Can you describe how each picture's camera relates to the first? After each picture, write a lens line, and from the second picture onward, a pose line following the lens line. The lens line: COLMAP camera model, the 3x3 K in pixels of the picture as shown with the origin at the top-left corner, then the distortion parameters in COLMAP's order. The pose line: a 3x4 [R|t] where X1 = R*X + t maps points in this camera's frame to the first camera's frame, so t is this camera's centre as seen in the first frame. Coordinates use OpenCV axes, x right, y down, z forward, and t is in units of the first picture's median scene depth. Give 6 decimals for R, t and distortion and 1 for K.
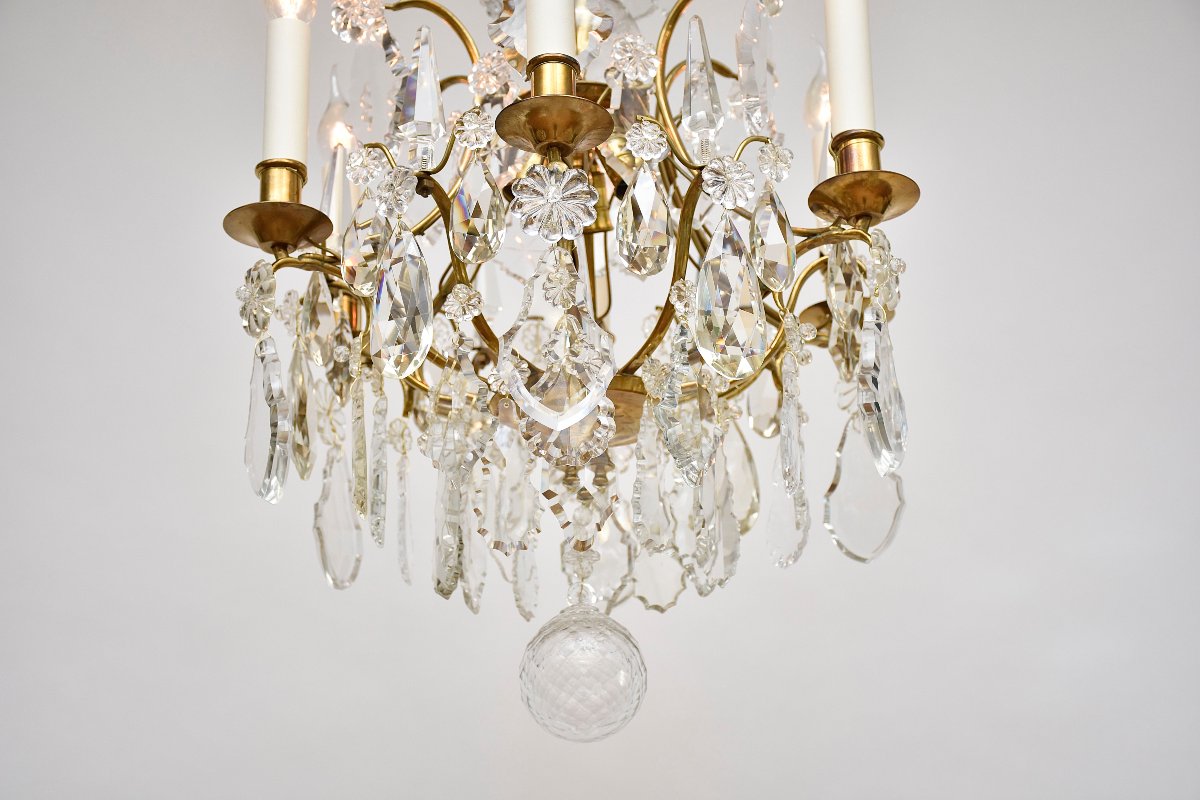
lens RADIAL K [[2064.6, 0, 597.2], [0, 2064.6, 398.8], [0, 0, 1]] dist [0.076092, 0.000000]
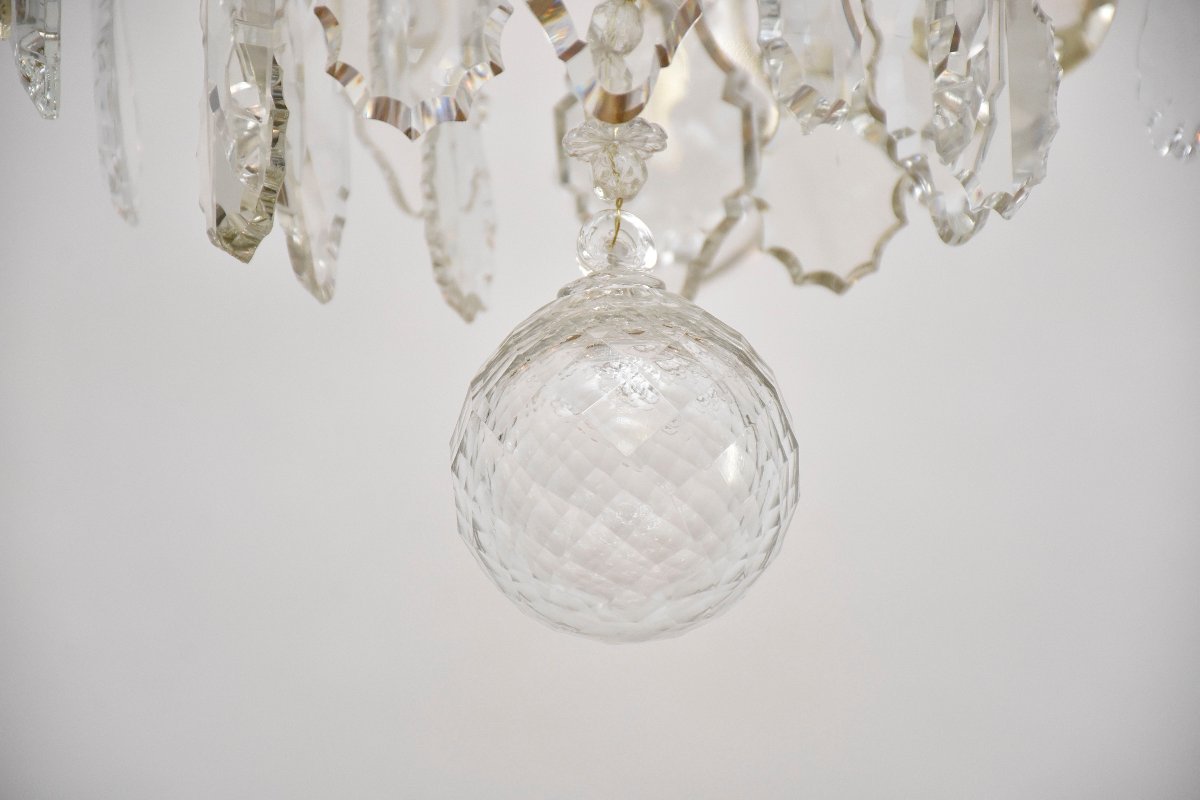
lens RADIAL K [[7136.0, 0, 588.9], [0, 7136.0, 403.7], [0, 0, 1]] dist [3.038953, 0.000000]
pose [[0.999906, -0.013337, -0.003226, -0.008734], [0.013598, 0.994598, 0.102904, -0.007058], [0.001836, -0.102938, 0.994686, -0.254884]]
